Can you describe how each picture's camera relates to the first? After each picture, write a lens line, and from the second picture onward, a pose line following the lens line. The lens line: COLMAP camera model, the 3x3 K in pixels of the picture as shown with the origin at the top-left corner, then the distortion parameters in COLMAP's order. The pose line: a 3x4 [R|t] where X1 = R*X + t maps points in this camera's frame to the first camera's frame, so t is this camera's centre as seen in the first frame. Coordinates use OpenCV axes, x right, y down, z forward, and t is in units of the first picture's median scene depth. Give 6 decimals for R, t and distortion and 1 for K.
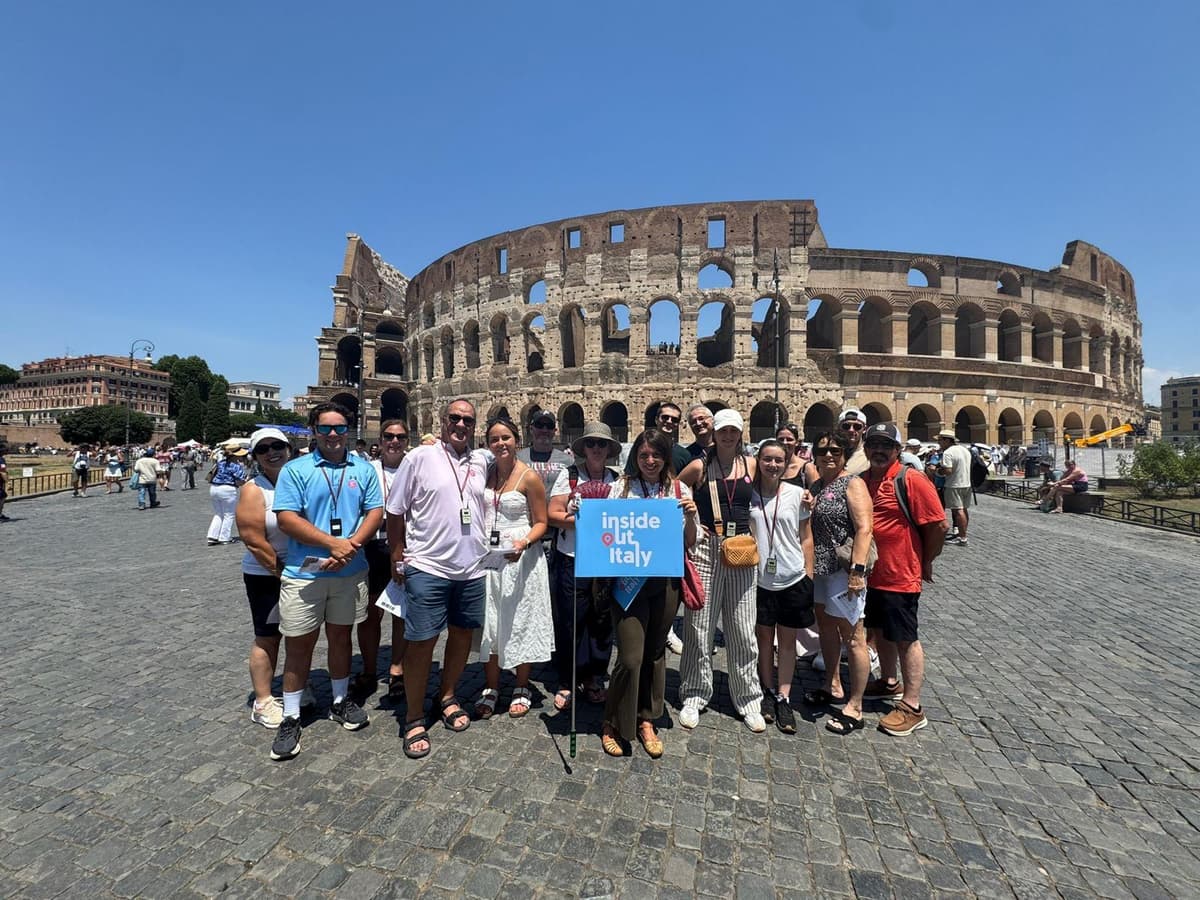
lens RADIAL K [[486.0, 0, 601.8], [0, 486.0, 448.2], [0, 0, 1]] dist [-0.001599, 0.000080]
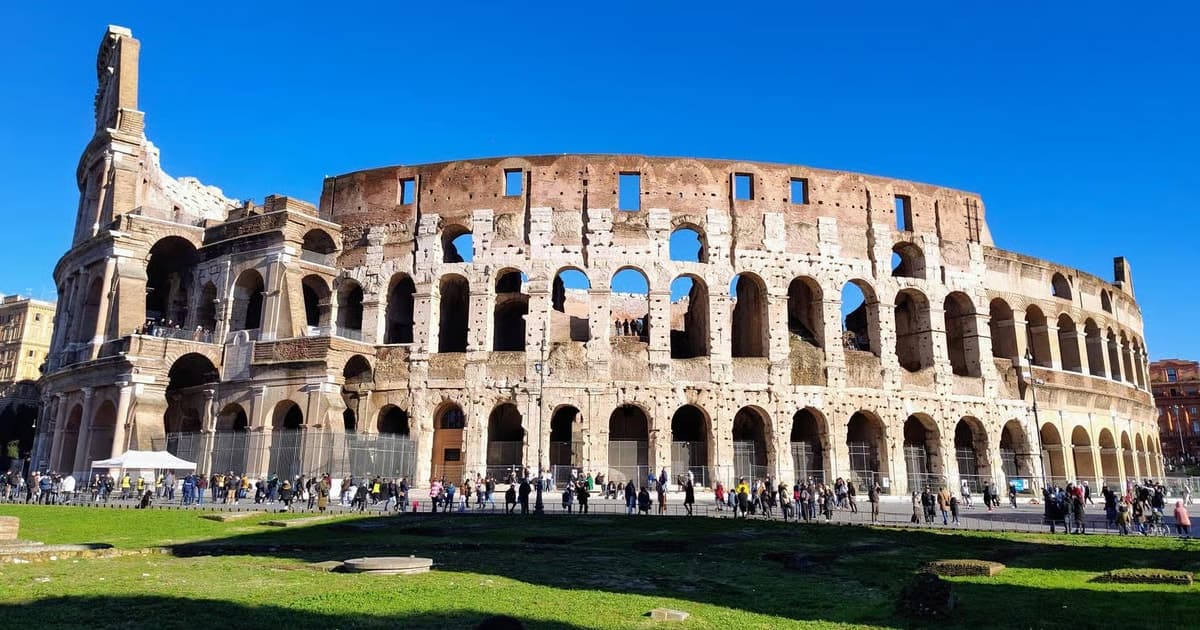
lens RADIAL K [[989.5, 0, 611.8], [0, 989.5, 186.6], [0, 0, 1]] dist [0.042531, -0.015635]
pose [[0.852427, 0.146918, 0.501780, -1.052643], [-0.013698, 0.965655, -0.259468, -0.024025], [-0.522667, 0.214304, 0.825162, -0.188519]]
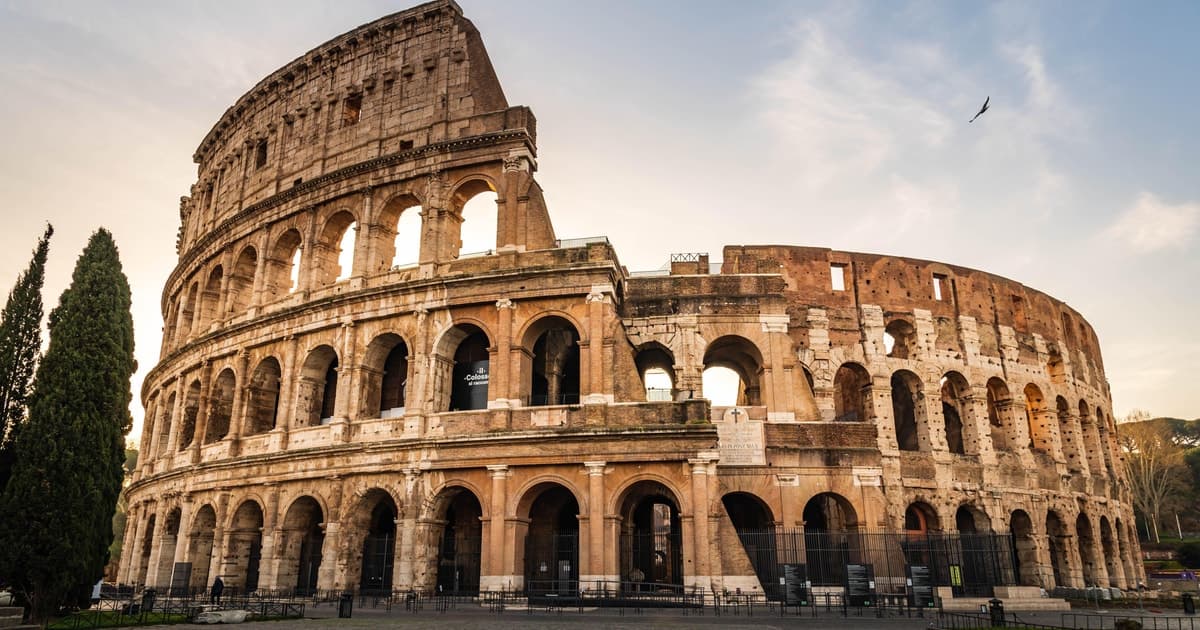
lens RADIAL K [[797.9, 0, 601.8], [0, 797.9, 312.4], [0, 0, 1]] dist [0.000287, -0.000286]
pose [[0.454825, 0.264400, 0.850427, -1.745414], [-0.025892, 0.958435, -0.284133, -0.018027], [-0.890204, 0.107211, 0.442766, 1.139021]]
